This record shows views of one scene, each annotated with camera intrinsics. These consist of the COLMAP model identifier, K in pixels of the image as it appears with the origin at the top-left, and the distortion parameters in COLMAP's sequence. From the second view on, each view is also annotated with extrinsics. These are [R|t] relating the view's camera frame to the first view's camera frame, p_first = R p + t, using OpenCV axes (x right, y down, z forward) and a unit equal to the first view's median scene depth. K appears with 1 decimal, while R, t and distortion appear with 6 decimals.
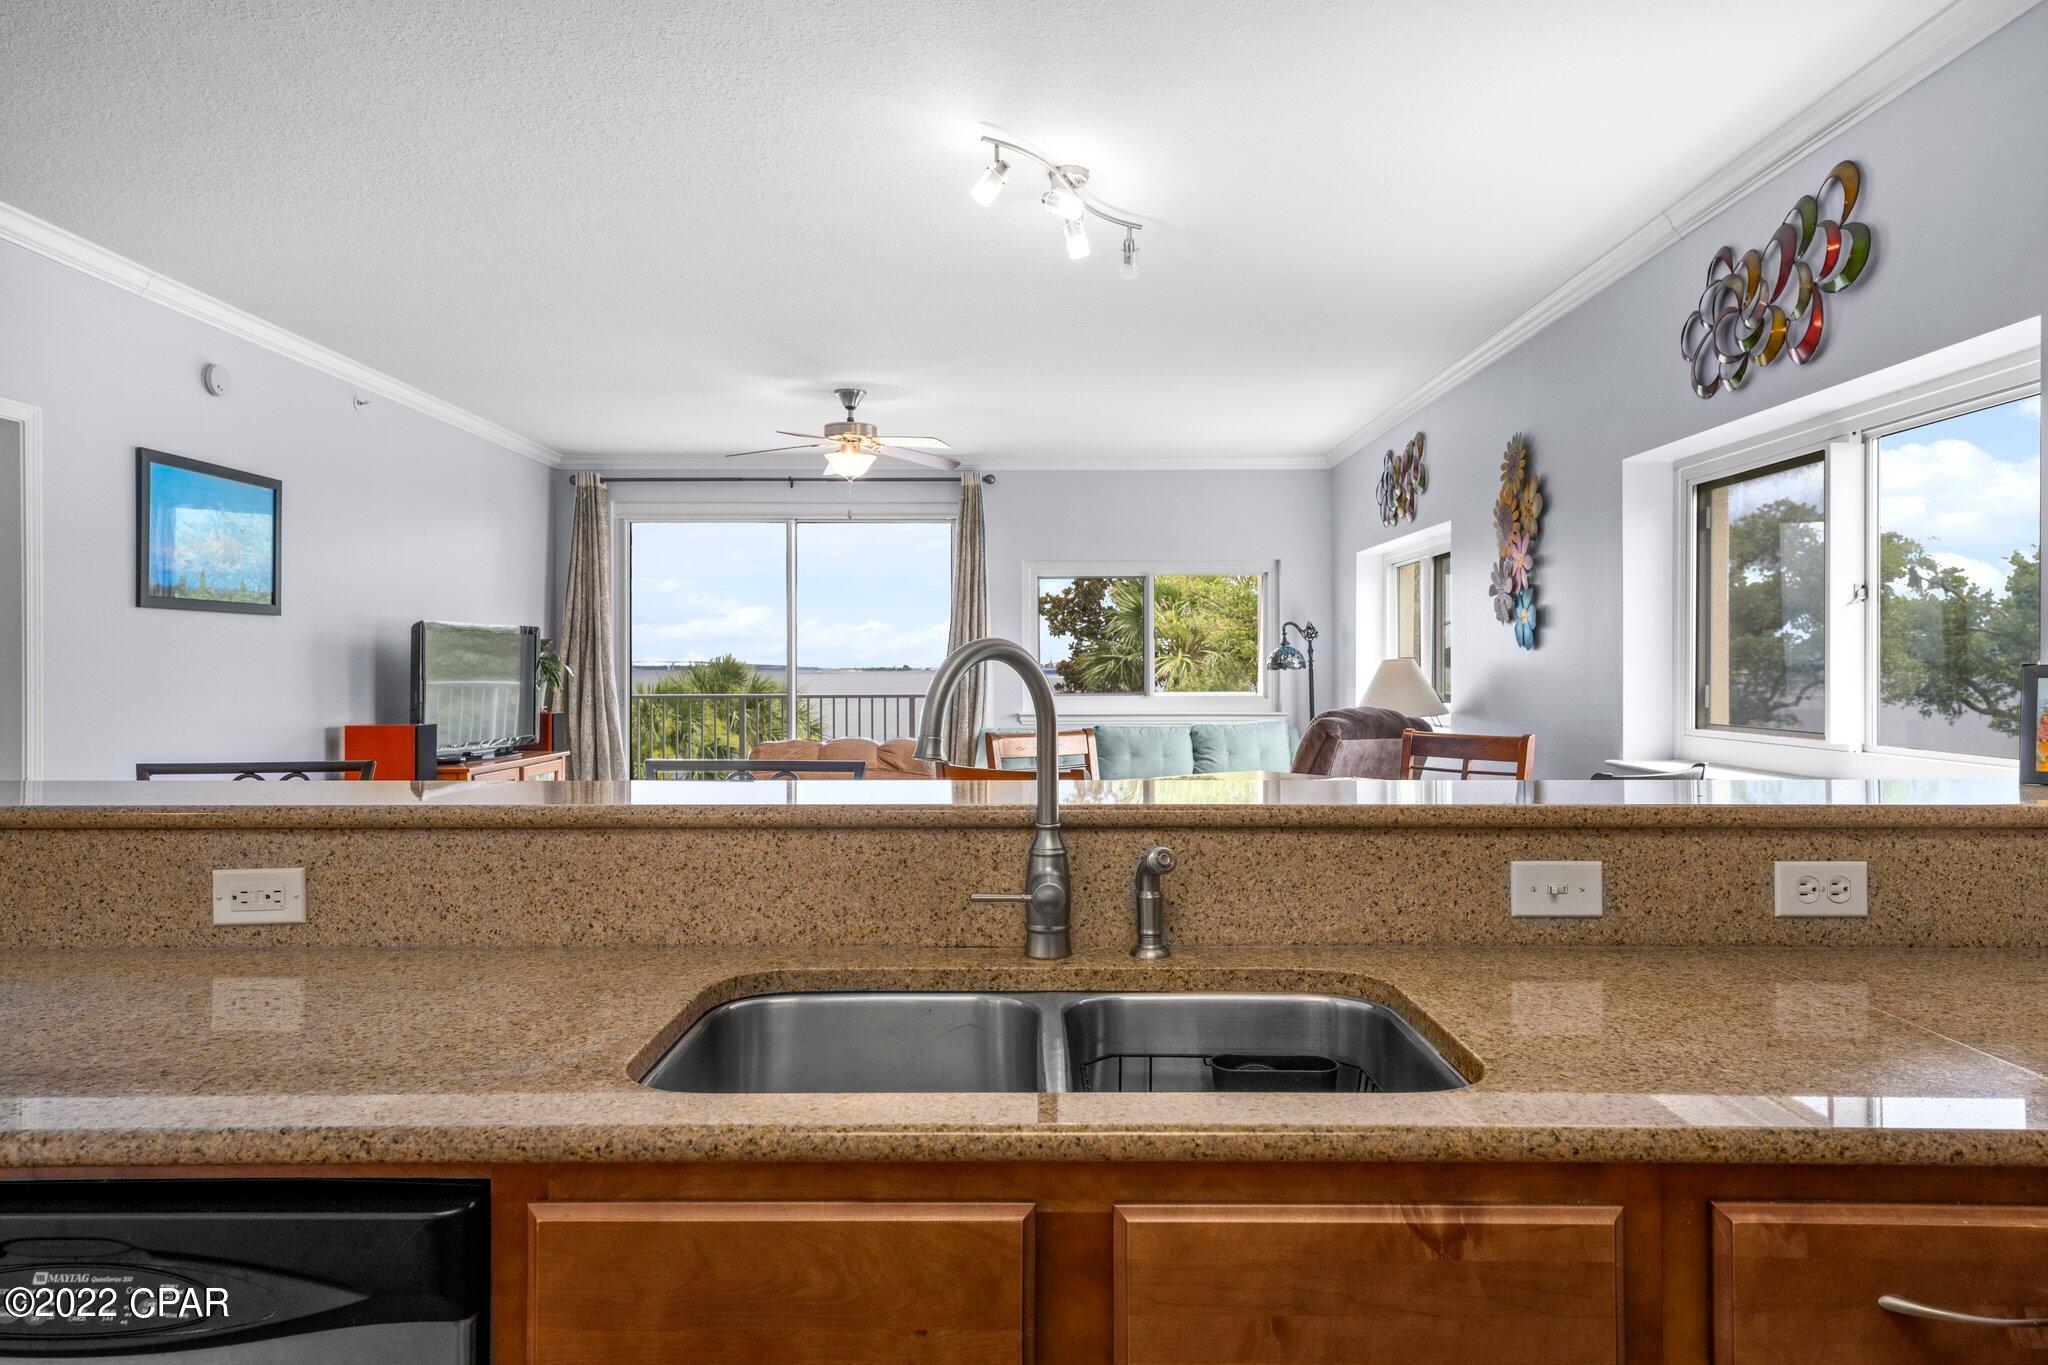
lens RADIAL K [[1226.7, 0, 1020.7], [0, 1226.7, 662.9], [0, 0, 1]] dist [0.042845, 0.002395]
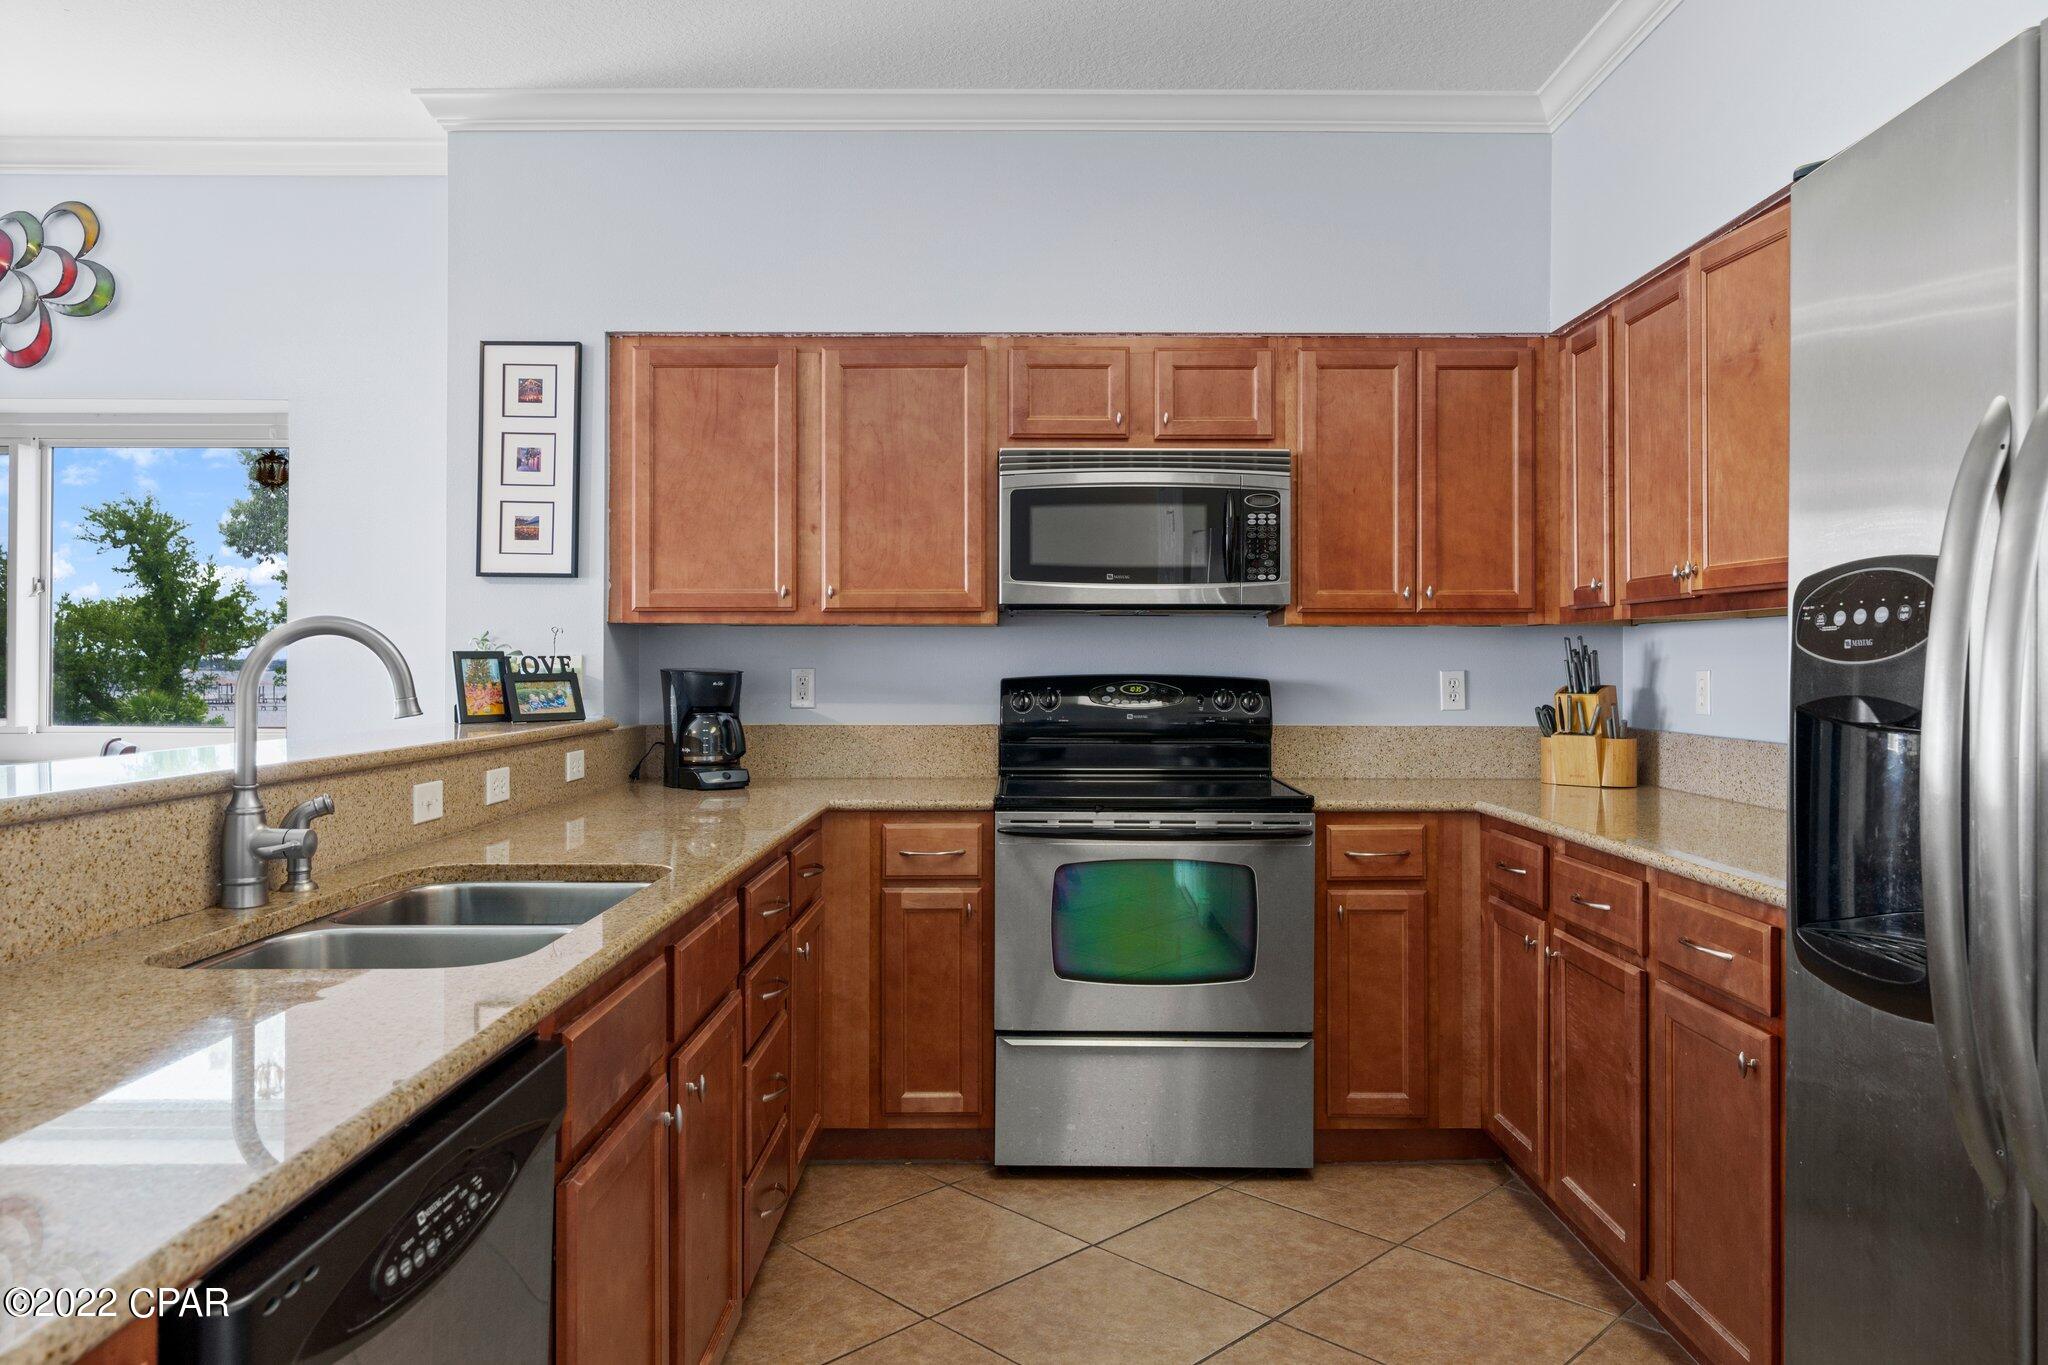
lens RADIAL K [[1372.5, 0, 1023.4], [0, 1372.5, 657.3], [0, 0, 1]] dist [0.004525, 0.002215]
pose [[-0.006495, 0.006099, 0.999960, -0.252674], [-0.004244, 0.999972, -0.006126, 0.005073], [-0.999970, -0.004284, -0.006469, 0.069378]]
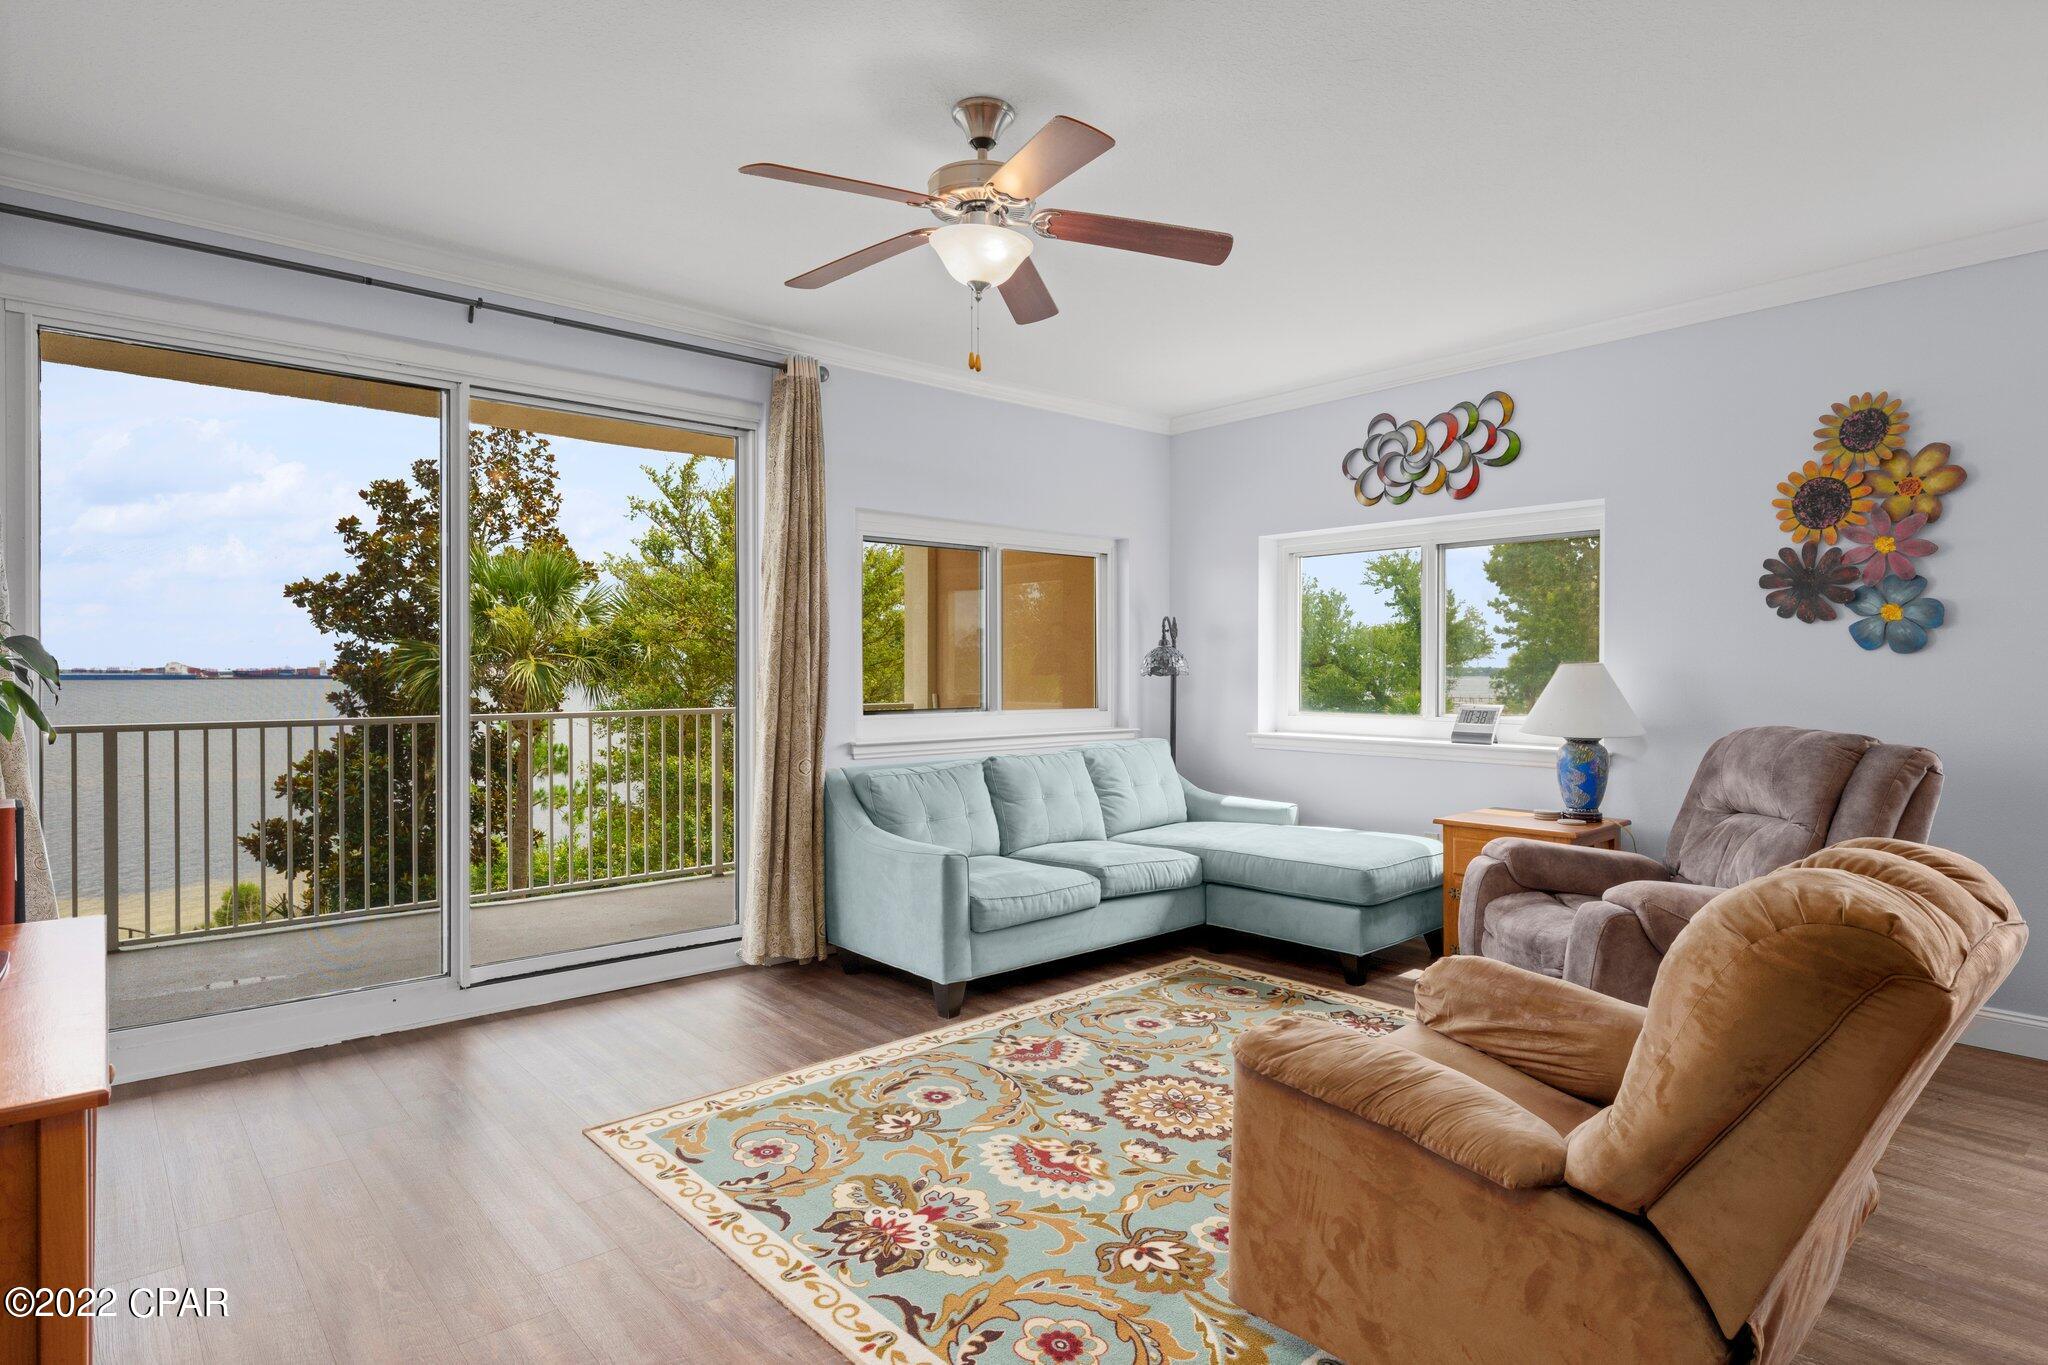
lens RADIAL K [[1096.9, 0, 1028.1], [0, 1096.9, 685.1], [0, 0, 1]] dist [0.004177, -0.003235]
pose [[0.746617, -0.007784, 0.665209, -0.378057], [-0.002904, 0.999884, 0.014960, 0.001578], [-0.665248, -0.013101, 0.746508, 0.595845]]
